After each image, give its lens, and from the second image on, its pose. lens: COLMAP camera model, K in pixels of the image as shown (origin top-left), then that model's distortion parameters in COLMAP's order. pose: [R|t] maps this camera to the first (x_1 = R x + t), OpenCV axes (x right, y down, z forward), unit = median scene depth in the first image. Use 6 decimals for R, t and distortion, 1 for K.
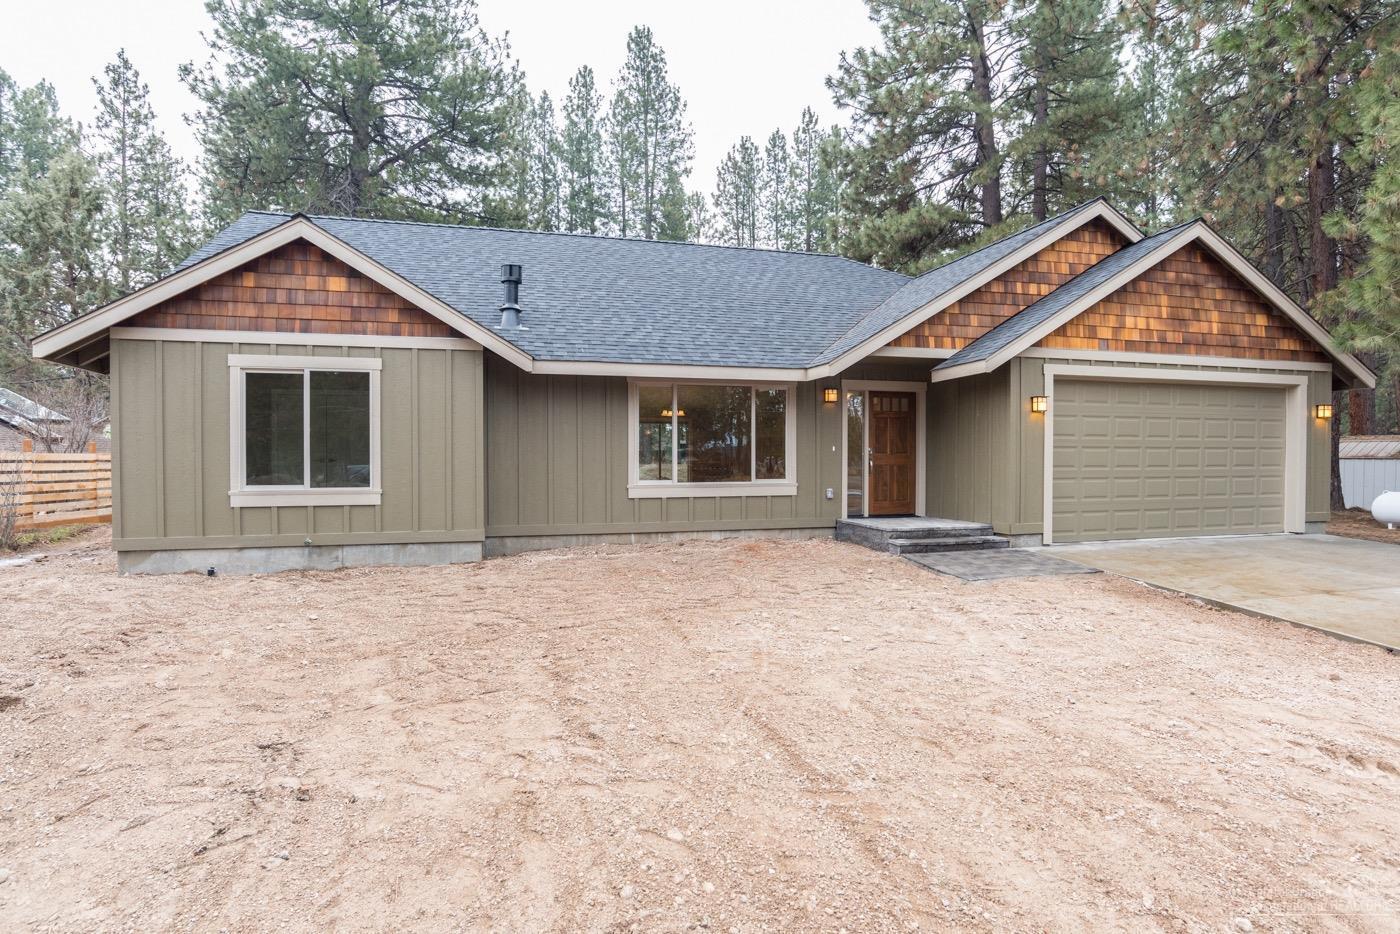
lens RADIAL K [[717.9, 0, 709.8], [0, 717.9, 470.4], [0, 0, 1]] dist [-0.056909, 0.023249]
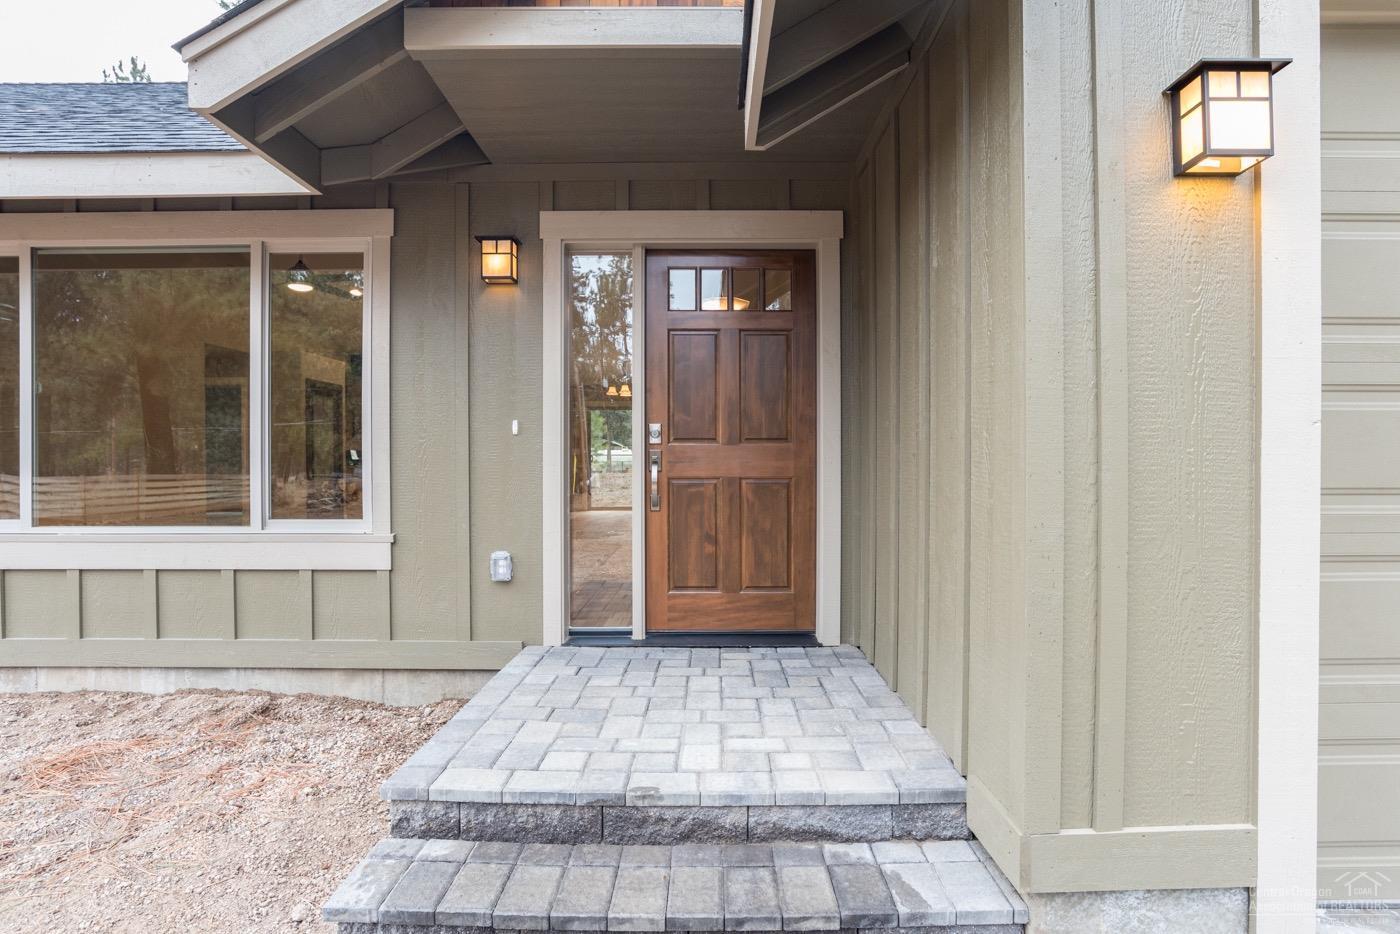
lens RADIAL K [[717.9, 0, 709.8], [0, 717.9, 470.4], [0, 0, 1]] dist [-0.056909, 0.023249]
pose [[0.966578, 0.000161, -0.256373, 0.351804], [-0.002578, 0.999955, -0.009094, -0.009176], [0.256360, 0.009451, 0.966535, 0.732751]]
